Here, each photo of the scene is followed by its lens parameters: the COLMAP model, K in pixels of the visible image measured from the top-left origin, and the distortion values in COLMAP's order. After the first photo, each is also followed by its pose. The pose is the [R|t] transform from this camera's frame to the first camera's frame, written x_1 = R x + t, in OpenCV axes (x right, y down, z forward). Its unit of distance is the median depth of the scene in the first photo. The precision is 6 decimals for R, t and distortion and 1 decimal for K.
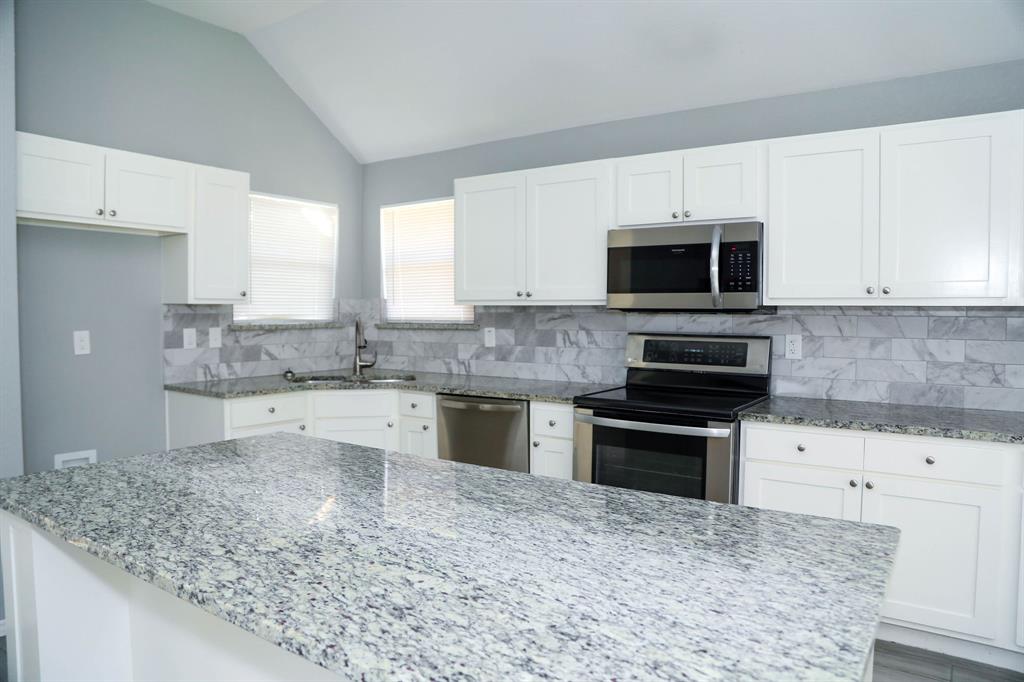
lens RADIAL K [[689.2, 0, 512.0], [0, 689.2, 341.0], [0, 0, 1]] dist [-0.125219, 0.071258]
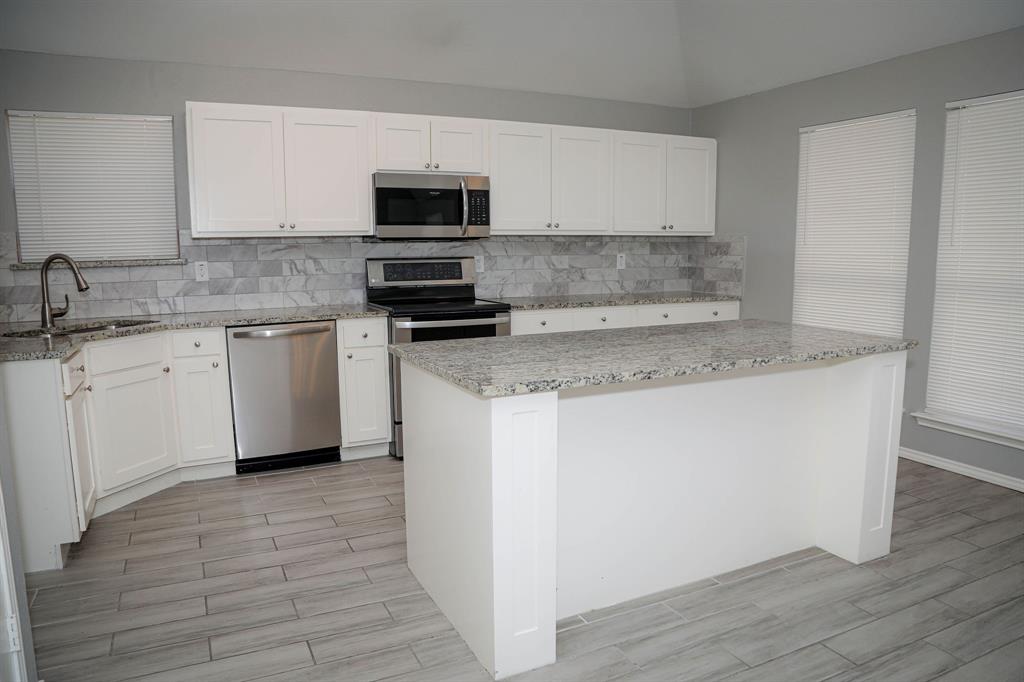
lens RADIAL K [[708.0, 0, 512.0], [0, 708.0, 341.0], [0, 0, 1]] dist [-0.134266, 0.079019]
pose [[0.493288, -0.122405, 0.861211, -0.763723], [0.048987, 0.992388, 0.112990, 0.004111], [-0.868486, -0.013549, 0.495529, 0.164001]]
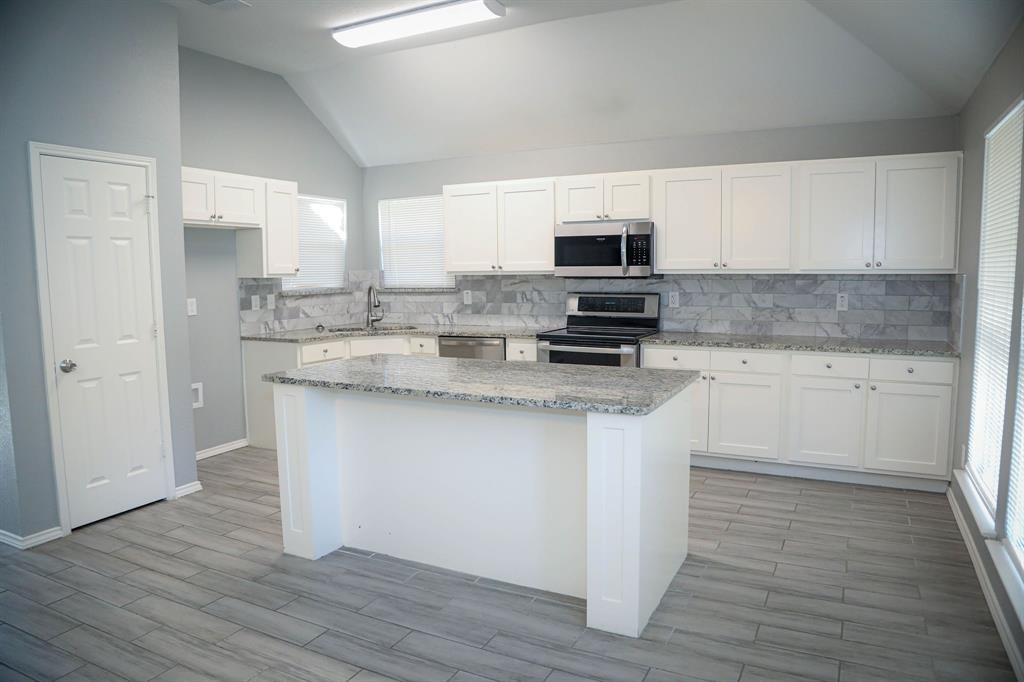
lens RADIAL K [[689.2, 0, 512.0], [0, 689.2, 341.0], [0, 0, 1]] dist [-0.125219, 0.071258]
pose [[0.991986, -0.026848, 0.123459, -0.136140], [0.019698, 0.998077, 0.058771, 0.003340], [-0.124800, -0.055868, 0.990608, -0.468289]]
